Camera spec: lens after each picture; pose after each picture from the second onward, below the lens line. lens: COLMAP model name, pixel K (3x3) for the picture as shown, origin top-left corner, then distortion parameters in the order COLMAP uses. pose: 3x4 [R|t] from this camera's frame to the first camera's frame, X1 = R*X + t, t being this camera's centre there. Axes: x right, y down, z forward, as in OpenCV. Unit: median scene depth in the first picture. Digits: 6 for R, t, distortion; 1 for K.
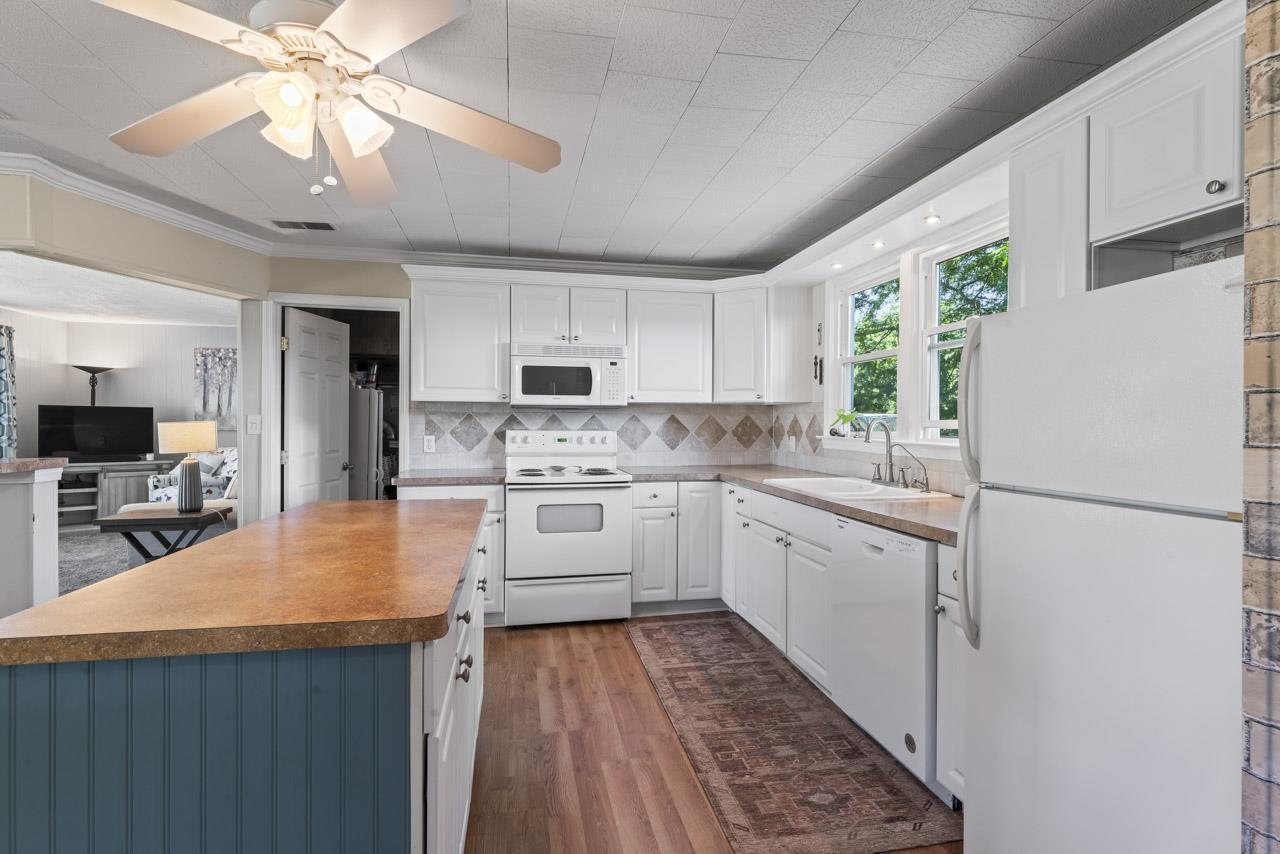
lens RADIAL K [[617.5, 0, 636.6], [0, 617.5, 429.1], [0, 0, 1]] dist [-0.002557, 0.000110]
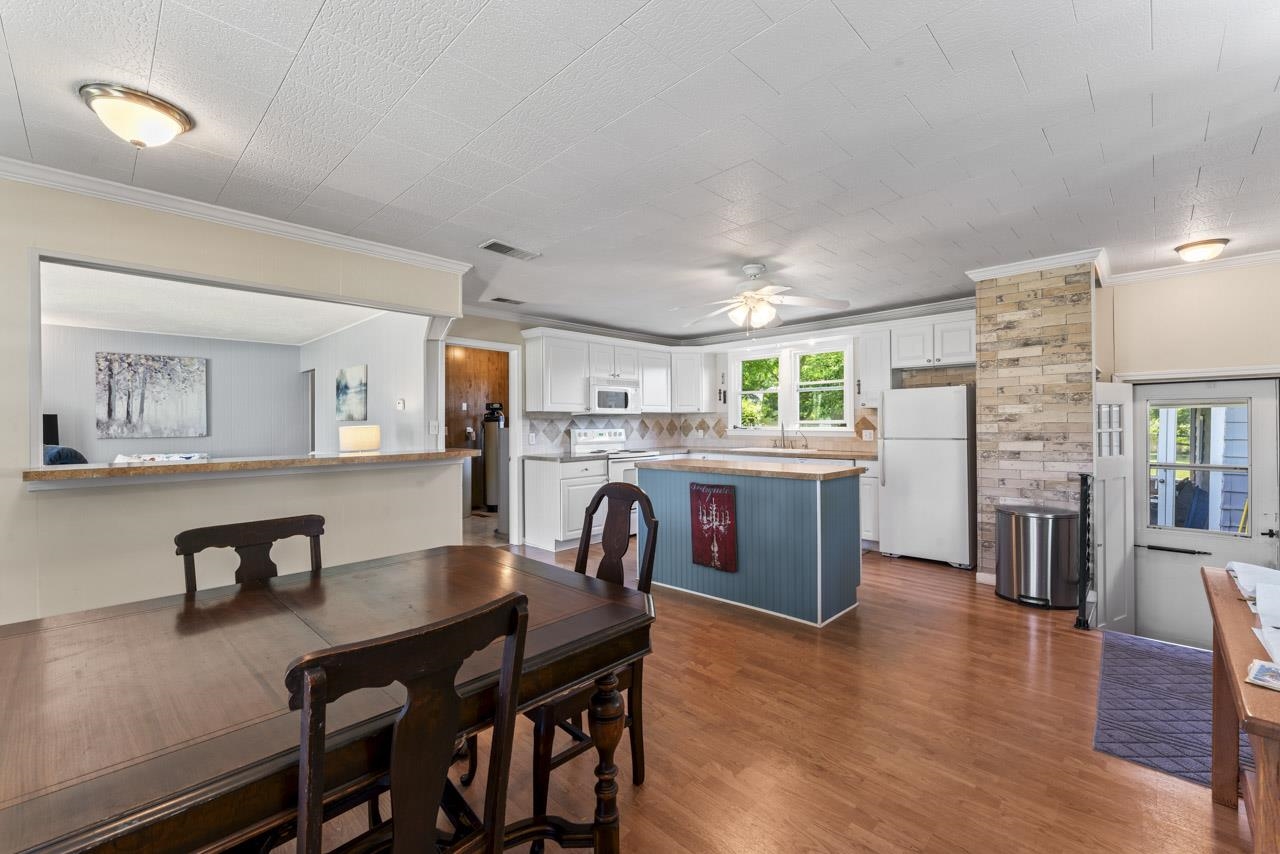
lens RADIAL K [[532.2, 0, 643.8], [0, 532.2, 424.5], [0, 0, 1]] dist [-0.000242, 0.000029]
pose [[0.825911, -0.011538, 0.563682, -0.776261], [0.018364, 0.999811, -0.006441, 0.002115], [-0.563501, 0.015671, 0.825967, -0.246666]]
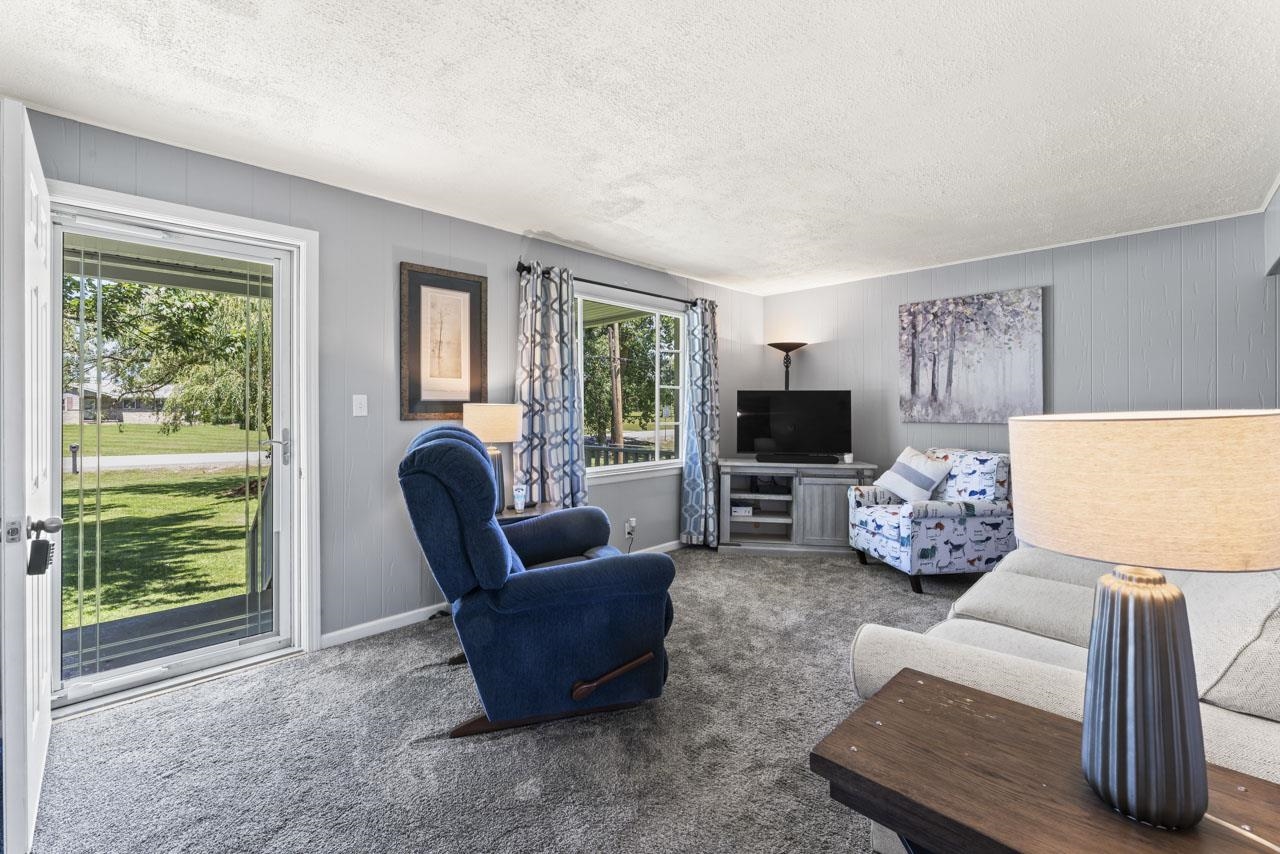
lens RADIAL K [[532.2, 0, 647.7], [0, 532.2, 406.6], [0, 0, 1]] dist [-0.000242, 0.000029]
pose [[0.566221, -0.007743, -0.824217, -0.610001], [-0.004649, 0.999910, -0.012588, -0.010314], [0.824240, 0.010959, 0.566134, 0.674963]]
